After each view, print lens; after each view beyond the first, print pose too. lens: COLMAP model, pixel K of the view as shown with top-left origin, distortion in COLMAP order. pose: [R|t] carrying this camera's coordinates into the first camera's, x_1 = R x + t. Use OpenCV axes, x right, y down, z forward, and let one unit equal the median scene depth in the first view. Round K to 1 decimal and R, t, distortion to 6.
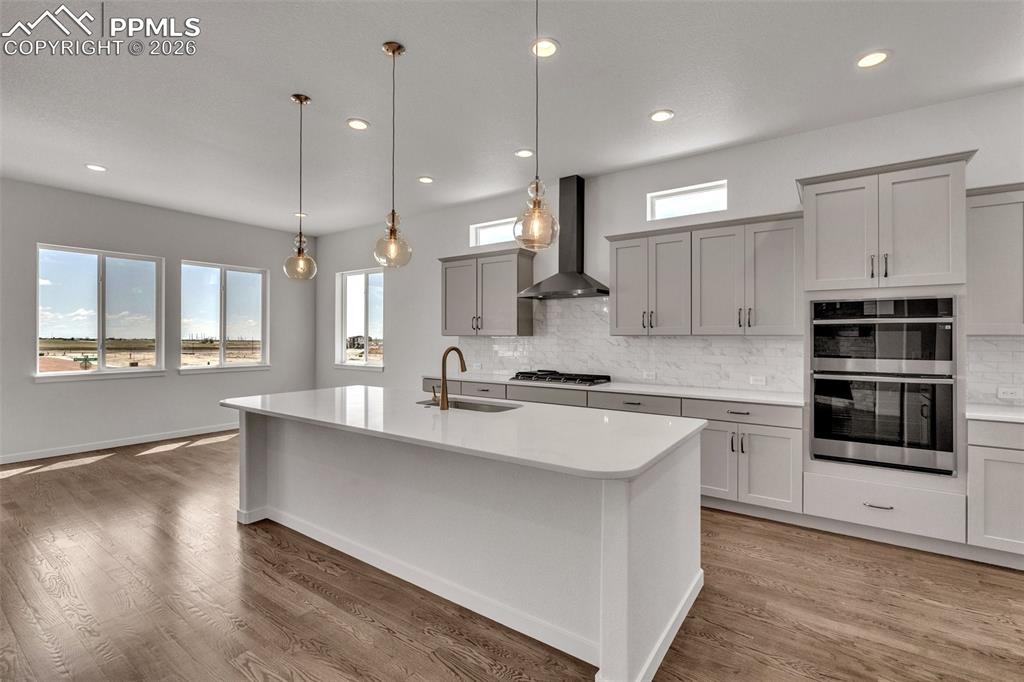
lens RADIAL K [[459.2, 0, 515.9], [0, 459.2, 338.3], [0, 0, 1]] dist [0.000940, 0.000539]
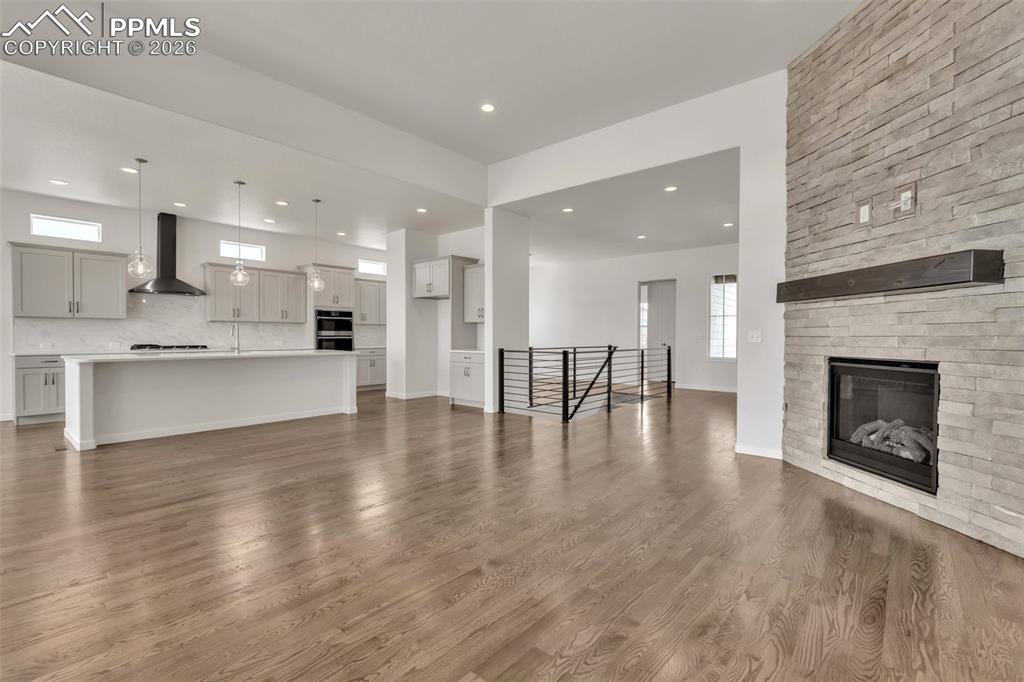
lens RADIAL K [[459.2, 0, 510.8], [0, 459.2, 347.1], [0, 0, 1]] dist [0.000940, 0.000539]
pose [[0.108675, -0.029247, 0.993647, -1.453694], [-0.001229, 0.999562, 0.029556, 0.042971], [-0.994077, -0.004434, 0.108591, -0.316708]]
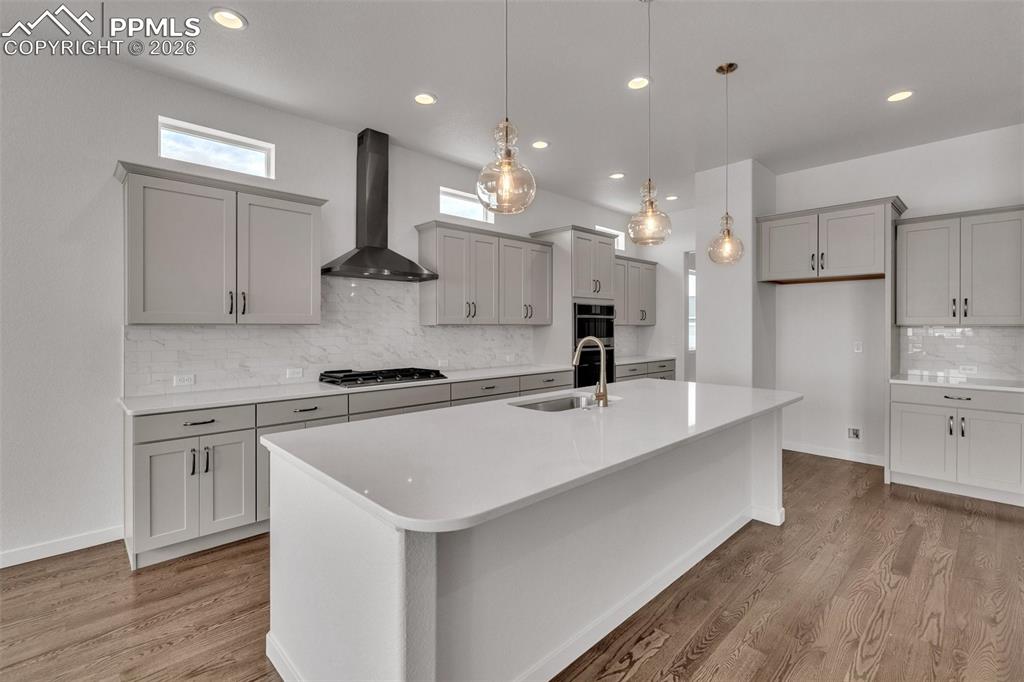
lens RADIAL K [[459.2, 0, 515.4], [0, 459.2, 333.4], [0, 0, 1]] dist [0.000940, 0.000539]
pose [[0.193167, -0.017617, 0.981008, -0.745198], [0.004082, 0.999845, 0.017152, -0.003416], [-0.981157, 0.000691, 0.193208, 0.692110]]
